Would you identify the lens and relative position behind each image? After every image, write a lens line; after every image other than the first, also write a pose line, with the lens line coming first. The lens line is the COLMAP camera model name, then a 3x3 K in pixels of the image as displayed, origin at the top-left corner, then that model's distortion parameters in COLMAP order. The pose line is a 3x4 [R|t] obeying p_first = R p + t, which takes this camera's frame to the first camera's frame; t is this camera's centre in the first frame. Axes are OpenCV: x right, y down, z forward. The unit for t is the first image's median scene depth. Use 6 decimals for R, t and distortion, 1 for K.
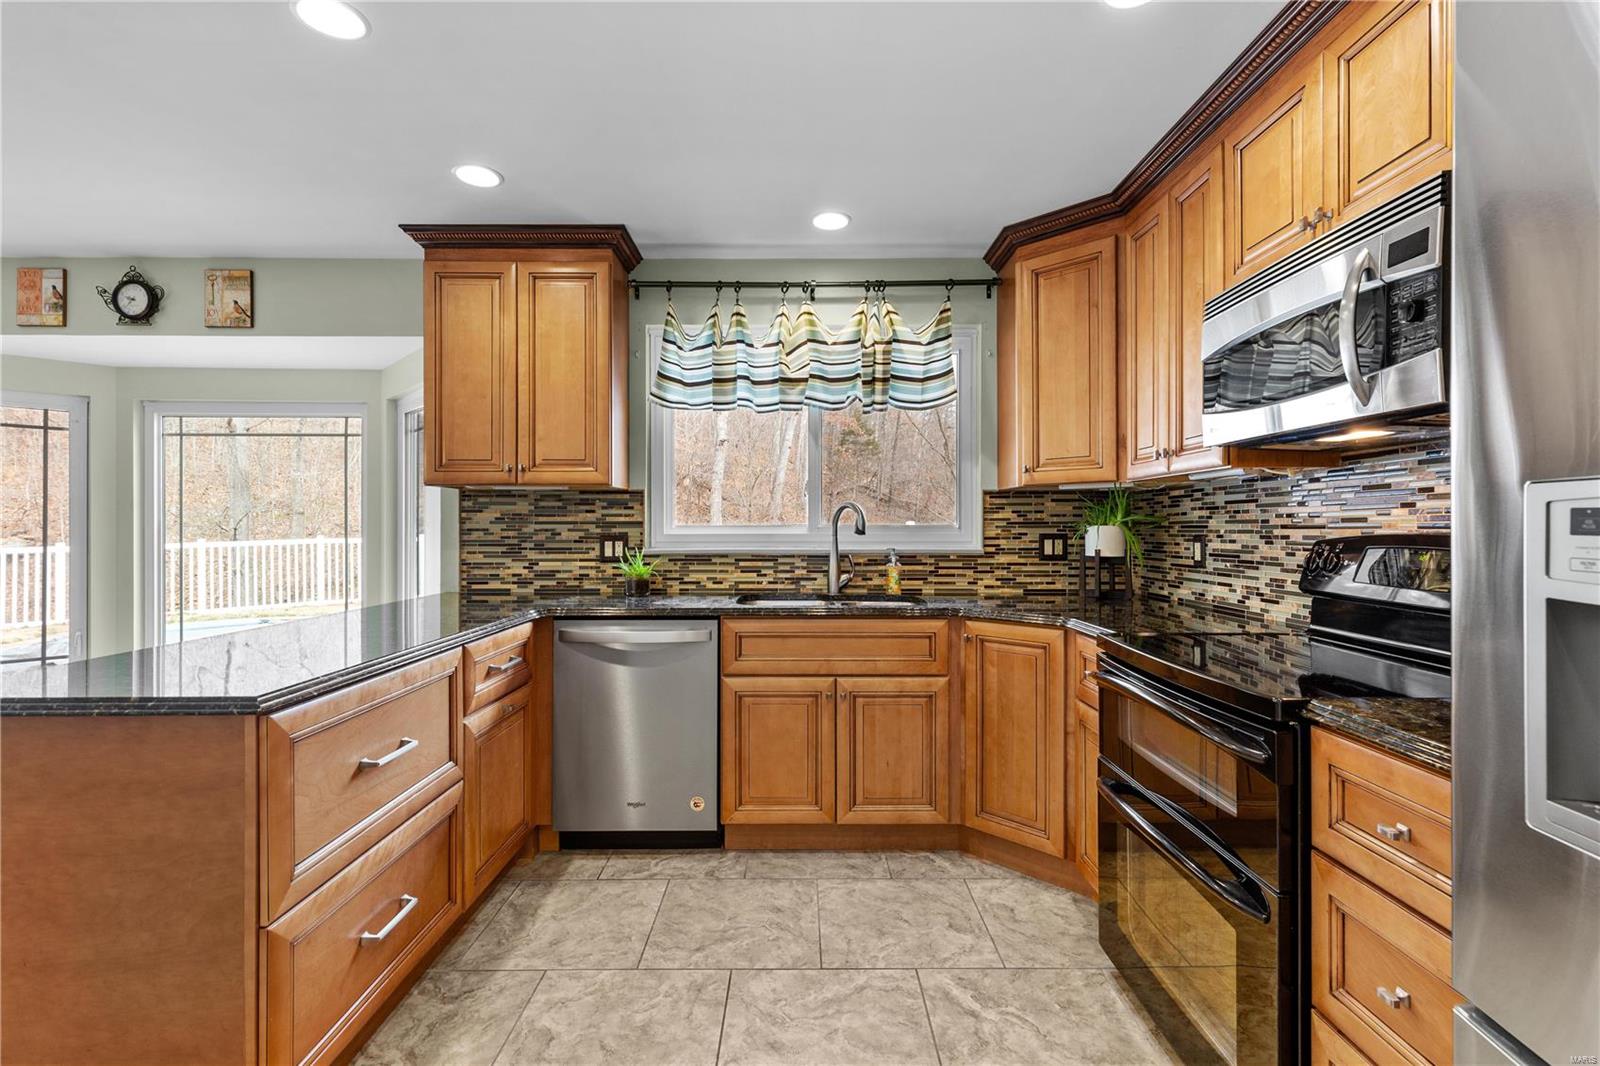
lens RADIAL K [[727.9, 0, 799.6], [0, 727.9, 525.3], [0, 0, 1]] dist [0.010815, -0.002600]
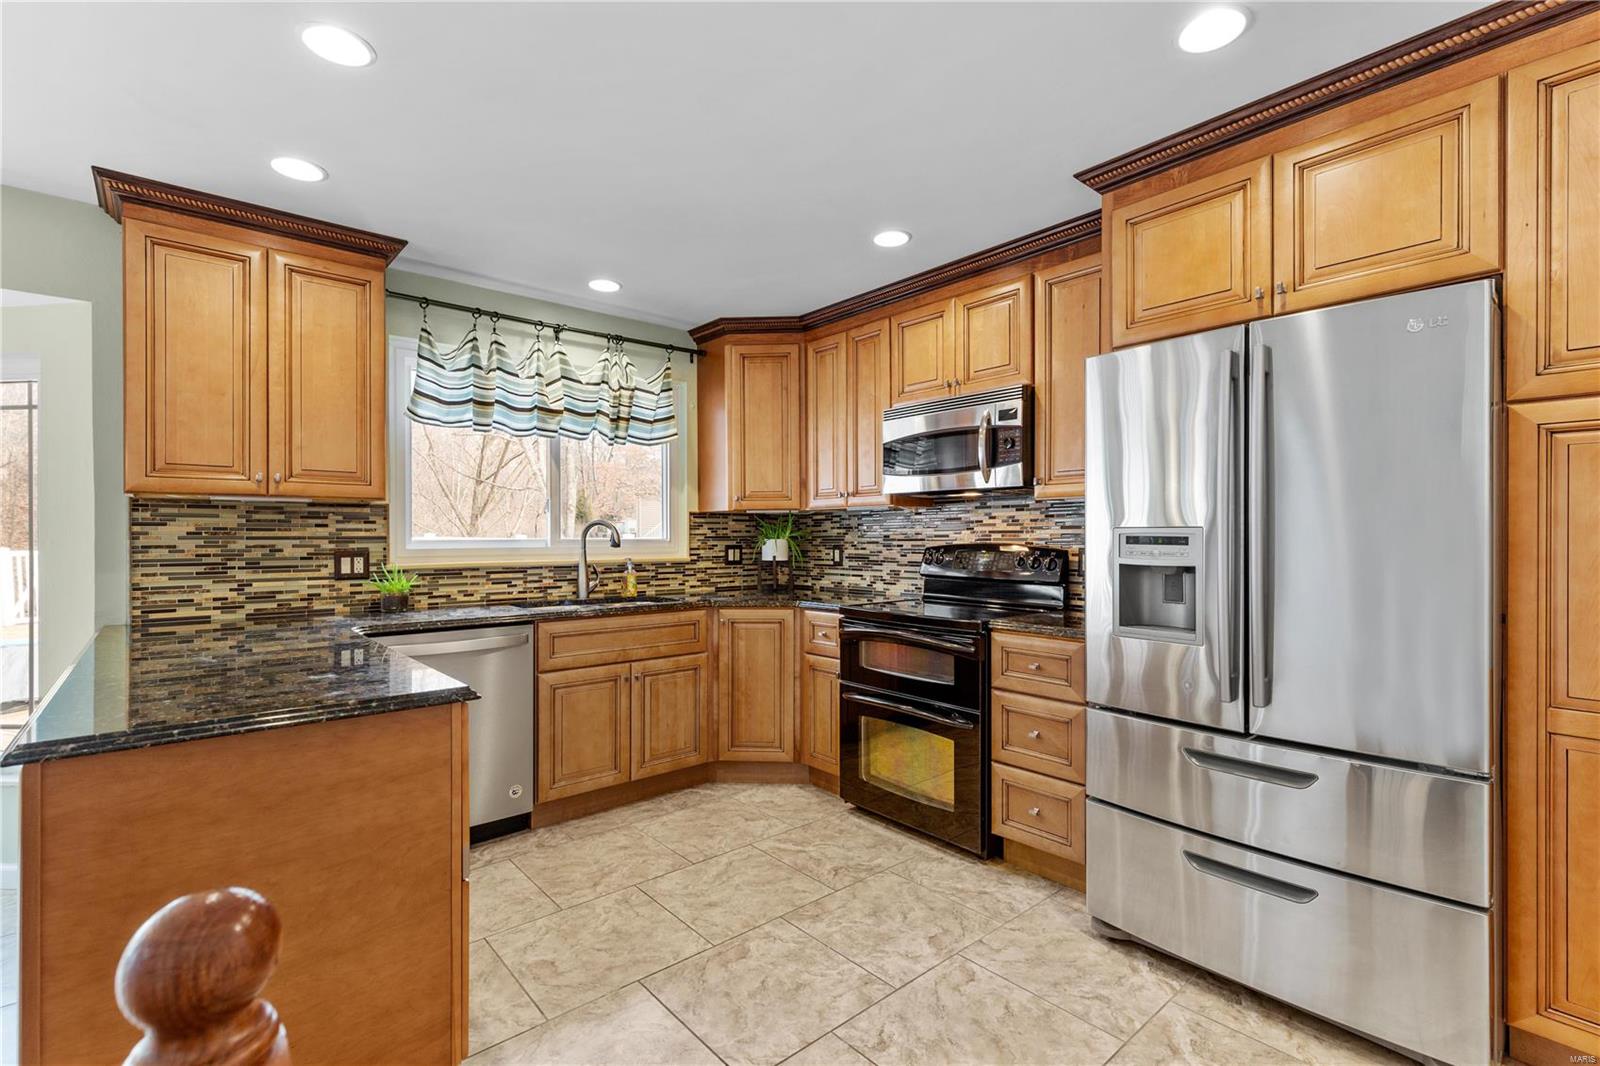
lens RADIAL K [[727.9, 0, 807.4], [0, 727.9, 535.6], [0, 0, 1]] dist [0.010815, -0.002600]
pose [[0.754044, -0.000508, 0.656824, -0.475900], [0.001517, 0.999998, -0.000968, -0.004869], [-0.656822, 0.001726, 0.754044, -0.116178]]
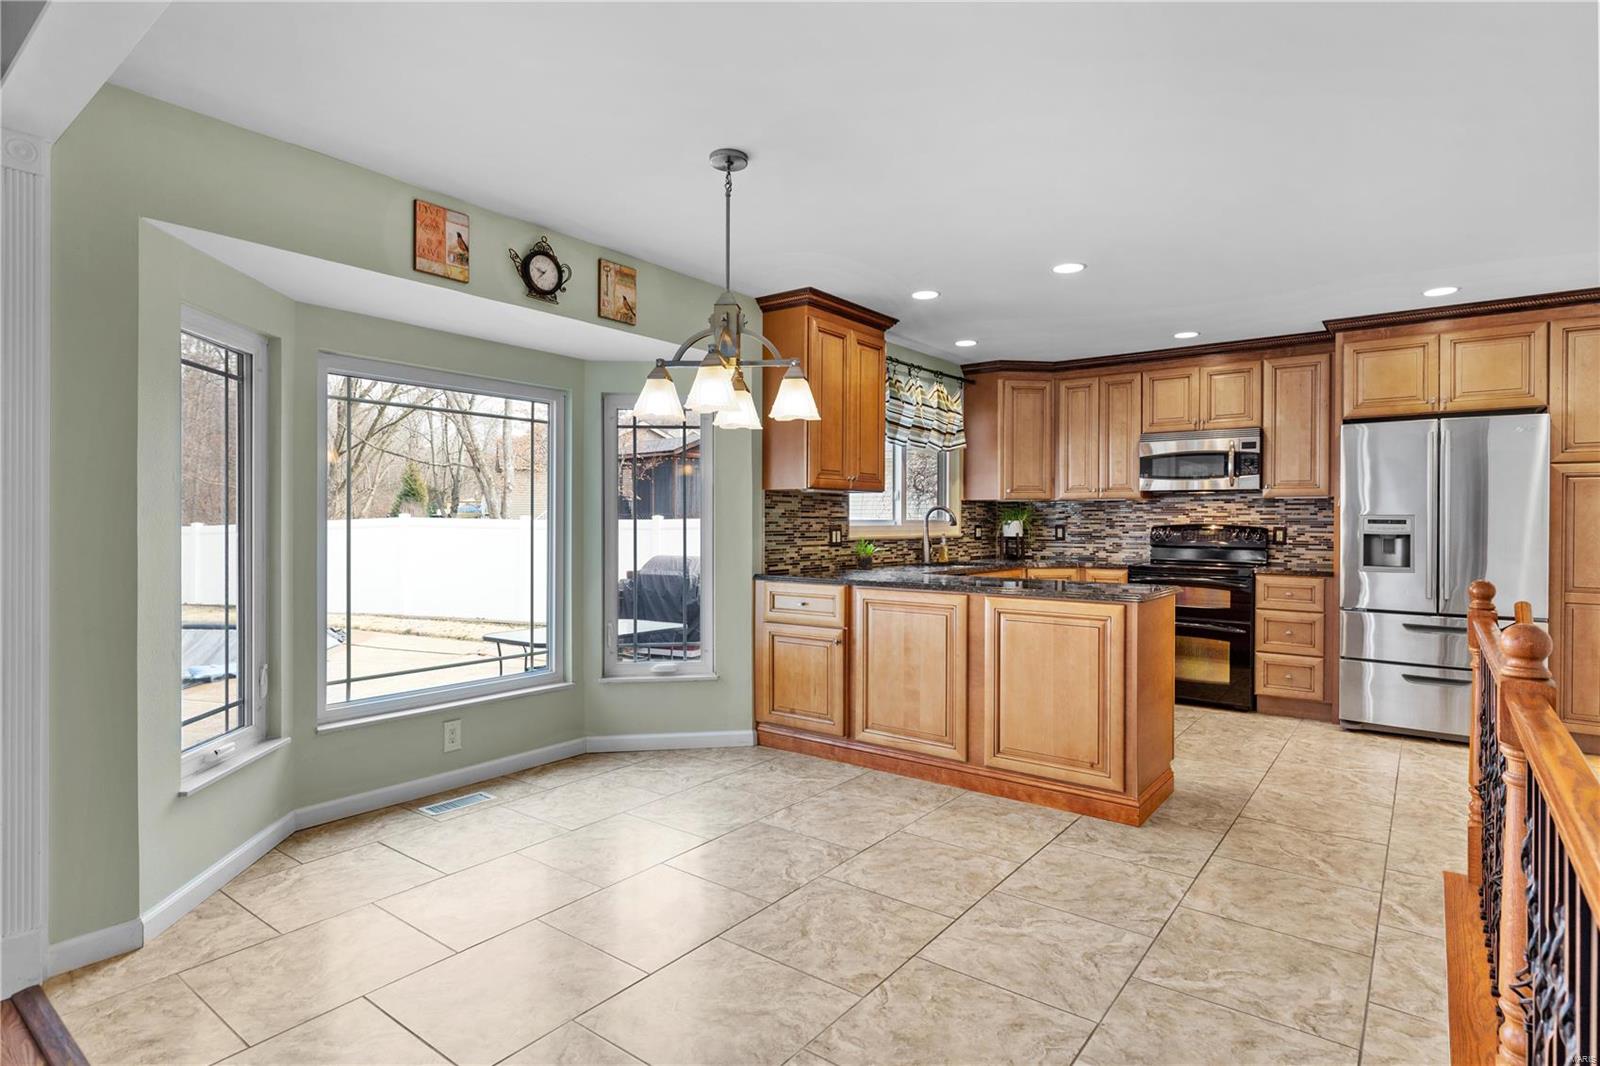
lens RADIAL K [[825.4, 0, 799.4], [0, 825.4, 521.6], [0, 0, 1]] dist [-0.004349, -0.001145]
pose [[0.610740, 0.001786, 0.791829, -1.676641], [-0.004657, 0.999988, 0.001336, 0.002711], [-0.791818, -0.004503, 0.610741, 0.118599]]
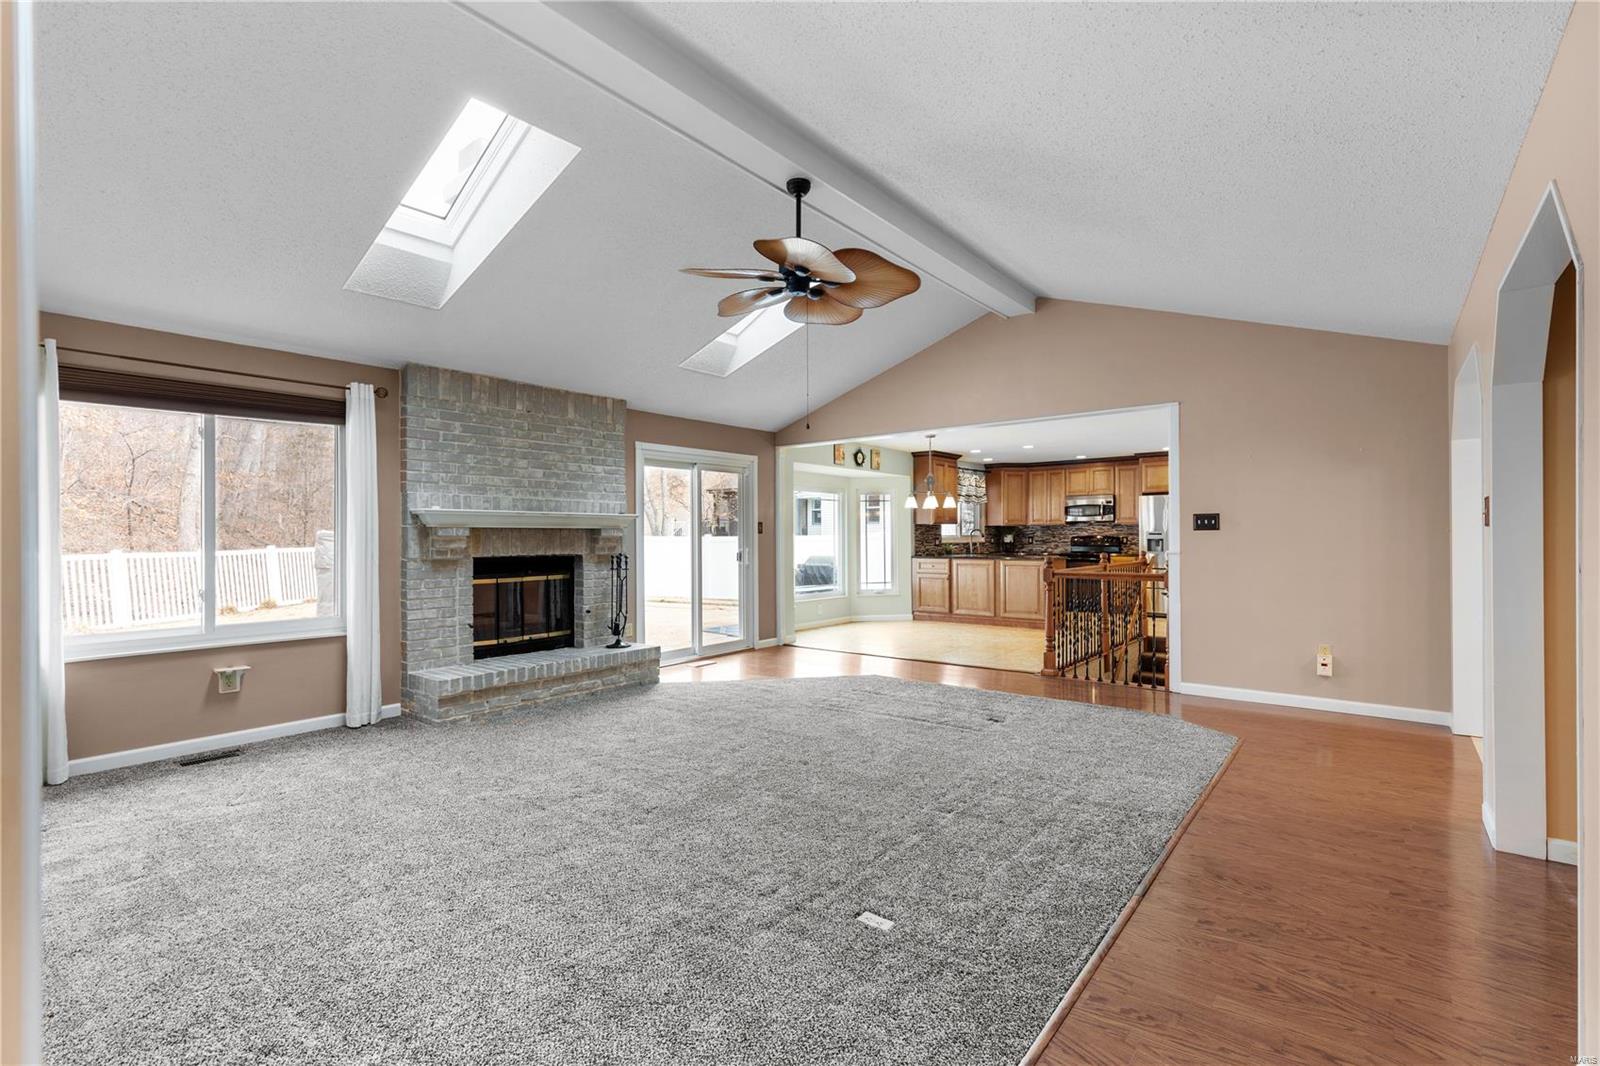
lens RADIAL K [[727.9, 0, 798.8], [0, 727.9, 537.2], [0, 0, 1]] dist [0.010815, -0.002600]
pose [[0.628603, -0.004277, 0.777715, -3.628387], [0.004350, 0.999989, 0.001983, 0.000550], [-0.777714, 0.002137, 0.628614, -0.694182]]
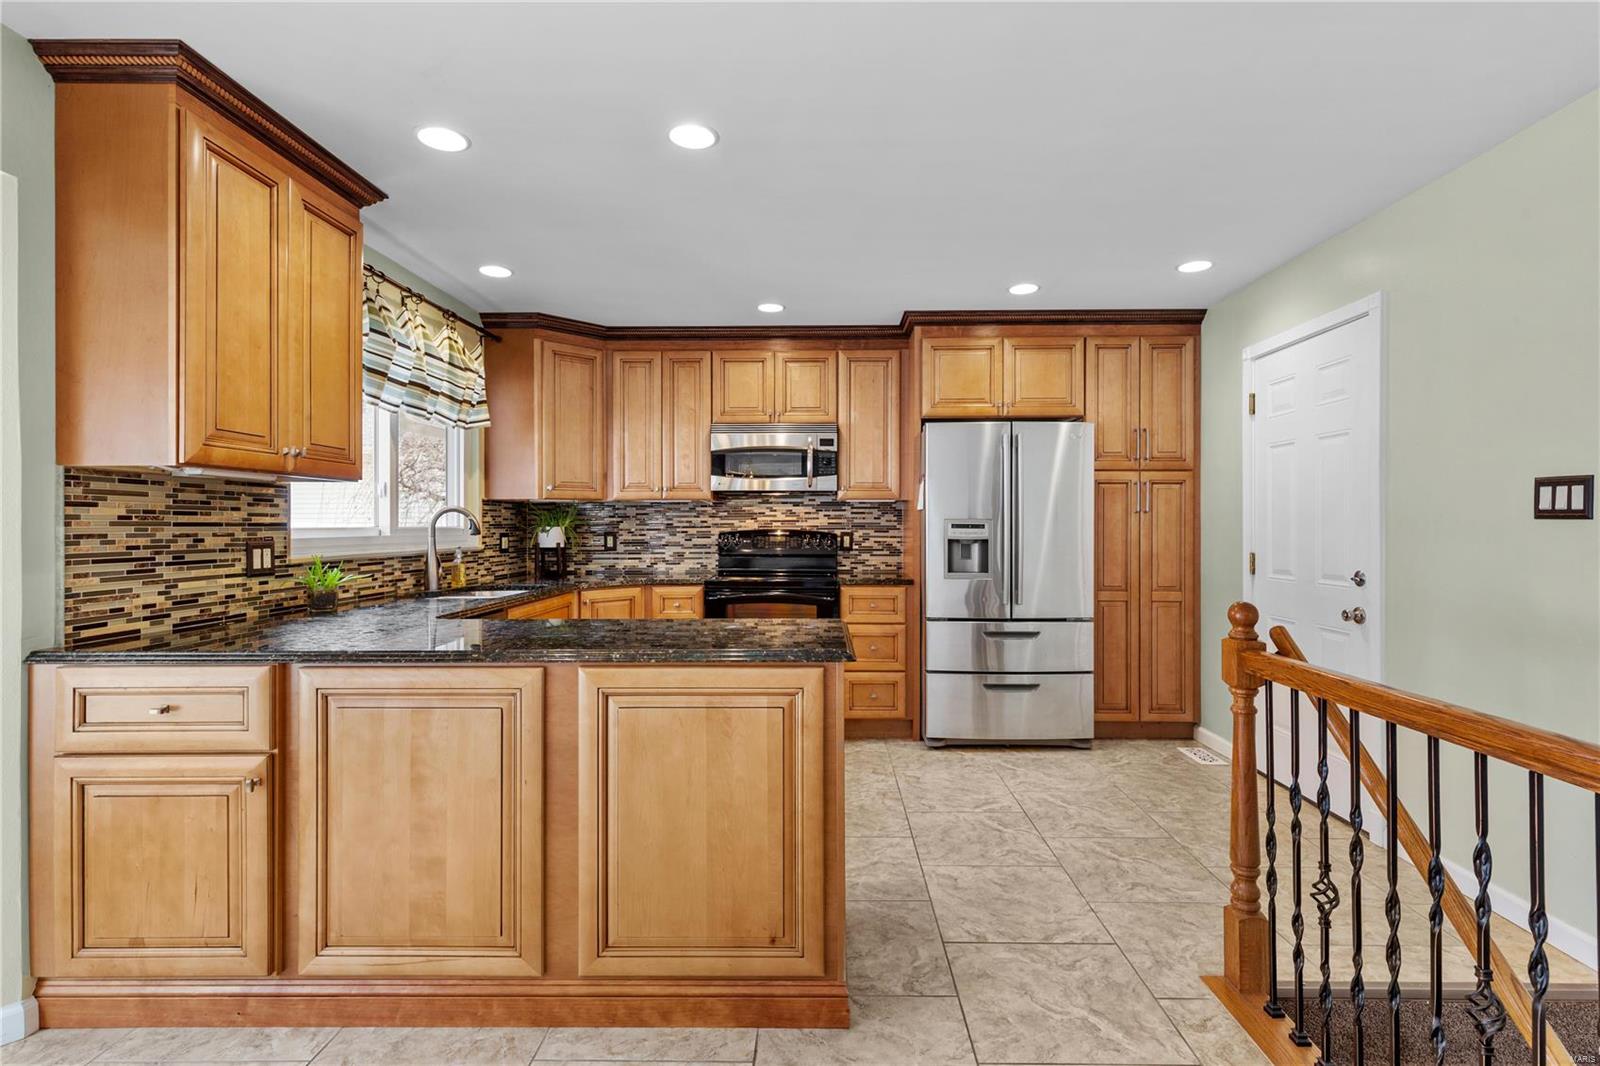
lens RADIAL K [[767.1, 0, 816.3], [0, 767.1, 523.7], [0, 0, 1]] dist [0.006485, -0.000999]
pose [[0.012457, 0.001999, 0.999920, -1.162337], [0.000845, 0.999998, -0.002010, -0.002195], [-0.999922, 0.000870, 0.012456, 0.446817]]
